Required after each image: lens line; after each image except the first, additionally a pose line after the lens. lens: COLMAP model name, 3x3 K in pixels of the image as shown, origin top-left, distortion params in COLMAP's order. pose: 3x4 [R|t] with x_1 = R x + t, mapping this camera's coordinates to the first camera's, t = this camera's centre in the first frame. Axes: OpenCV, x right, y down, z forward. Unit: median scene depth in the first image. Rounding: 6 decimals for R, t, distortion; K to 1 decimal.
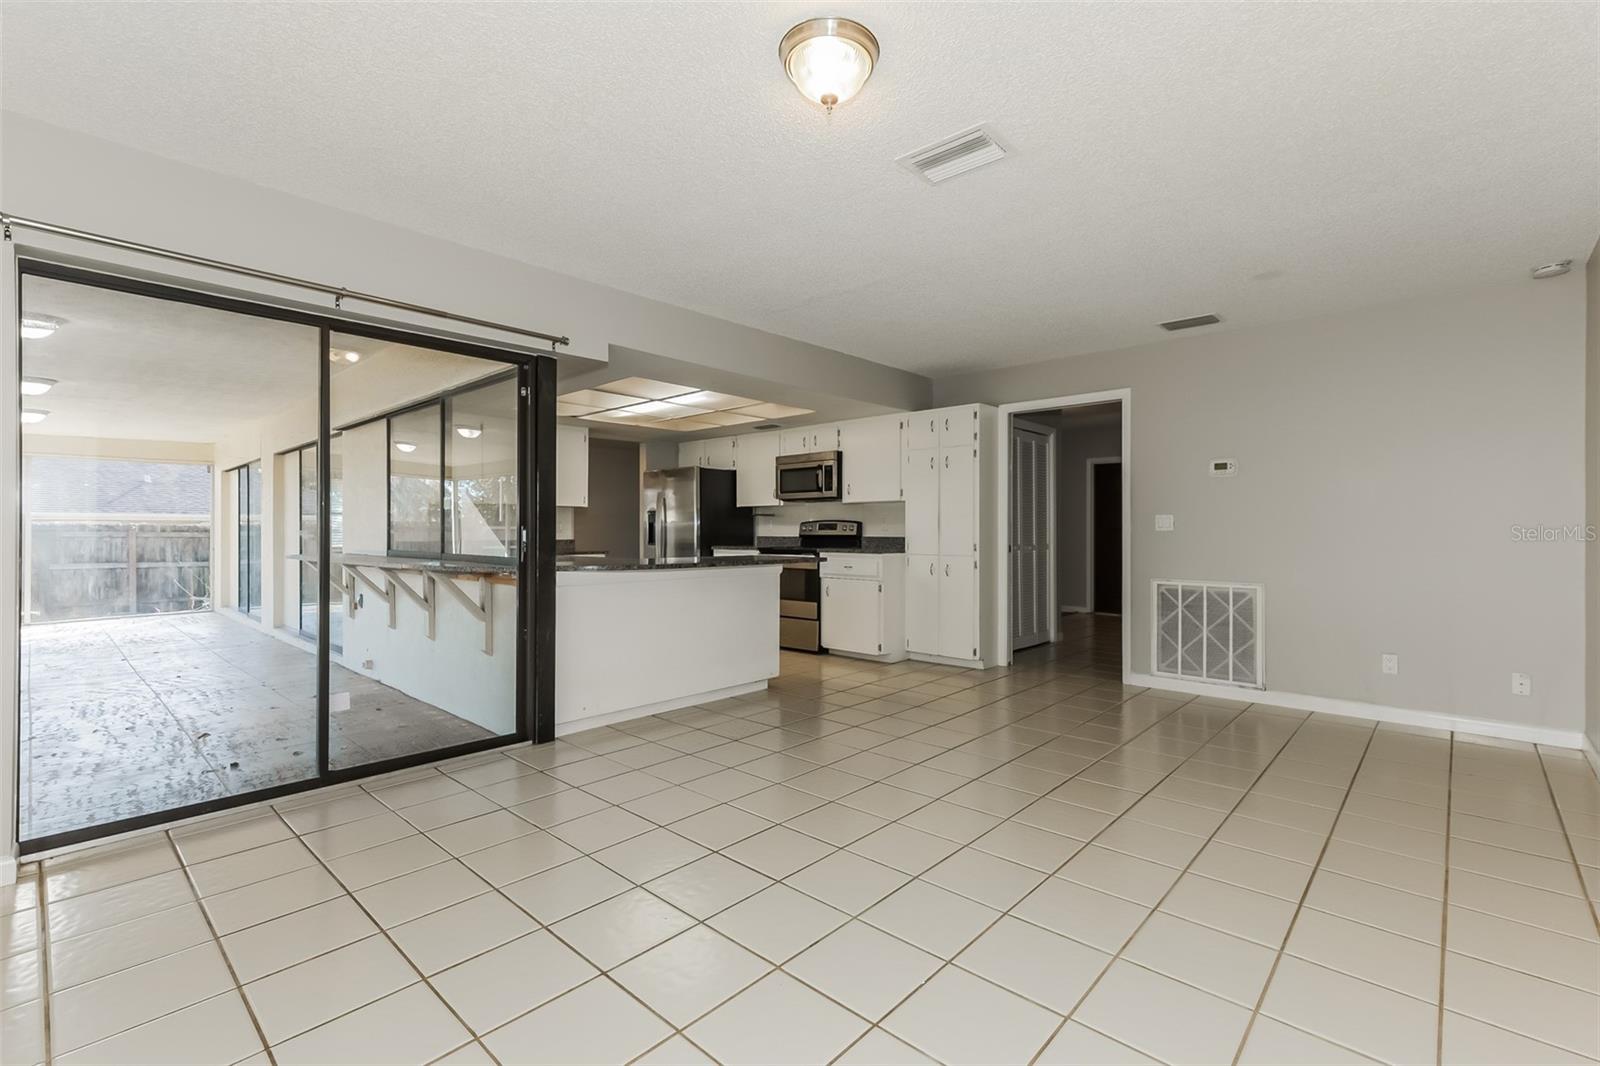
lens RADIAL K [[716.0, 0, 799.7], [0, 716.0, 536.6], [0, 0, 1]] dist [0.000410, 0.001959]
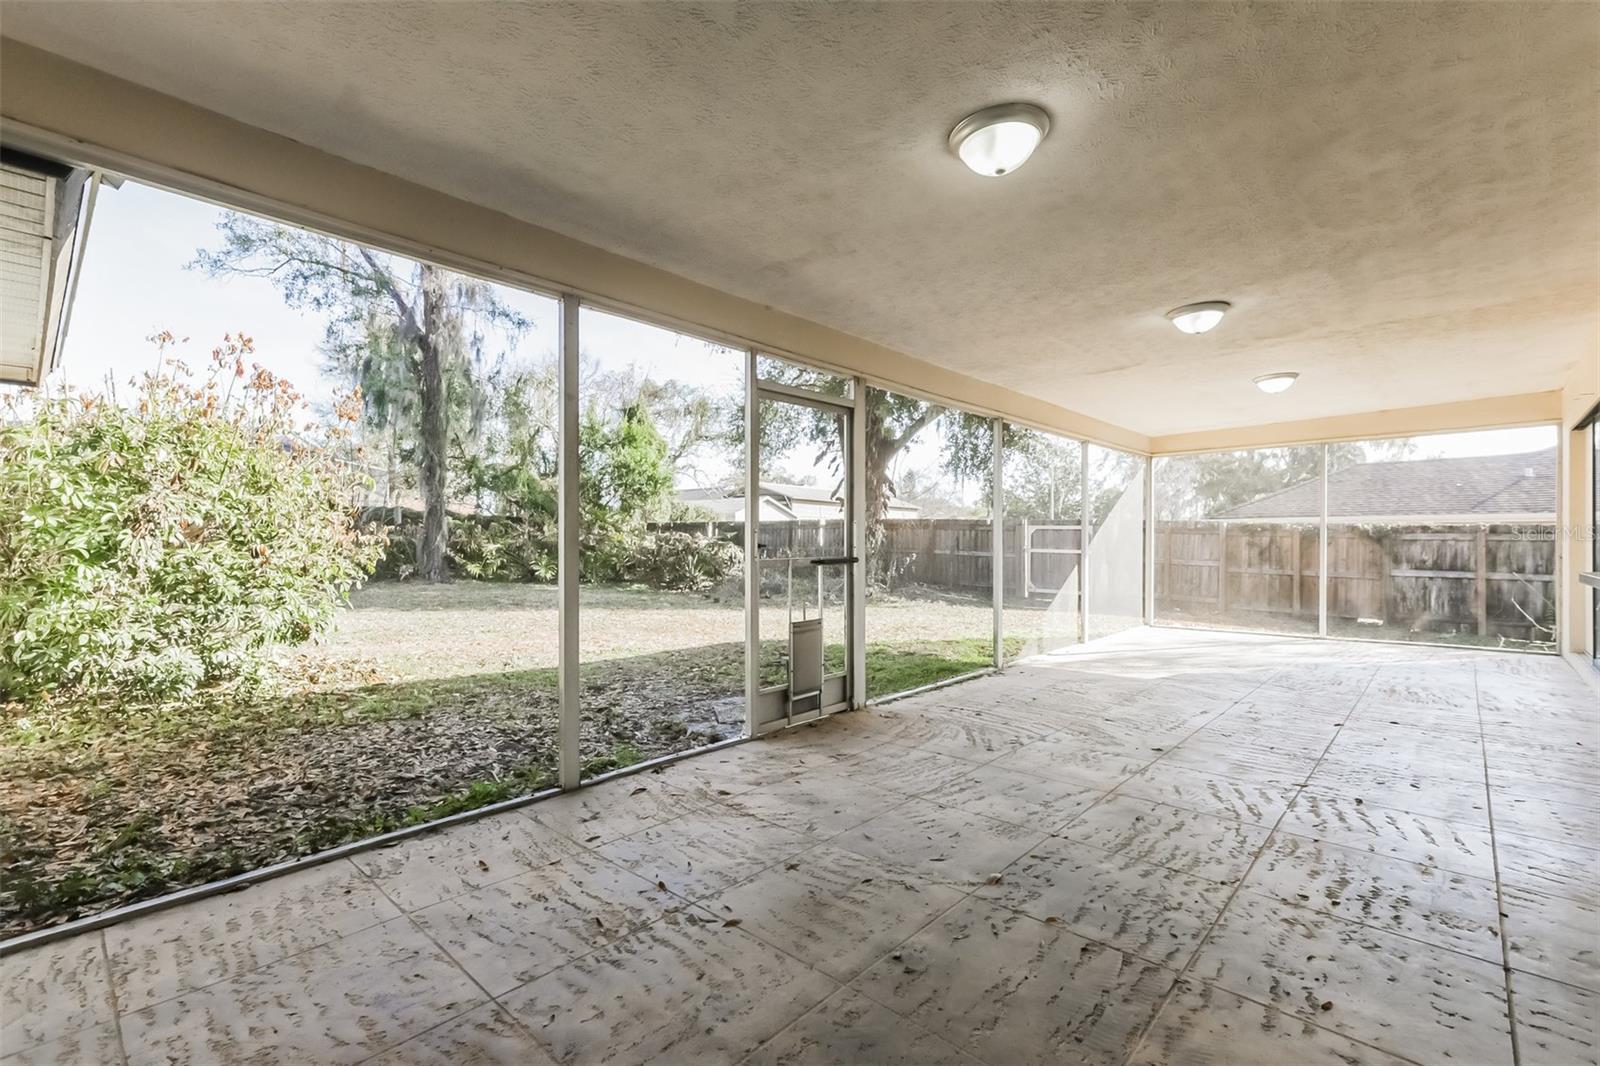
lens RADIAL K [[716.0, 0, 822.7], [0, 716.0, 544.1], [0, 0, 1]] dist [0.000410, 0.001959]
pose [[0.025967, 0.007633, -0.999634, -0.314705], [-0.007826, 0.999942, 0.007432, 0.010836], [0.999632, 0.007631, 0.026025, 0.526361]]
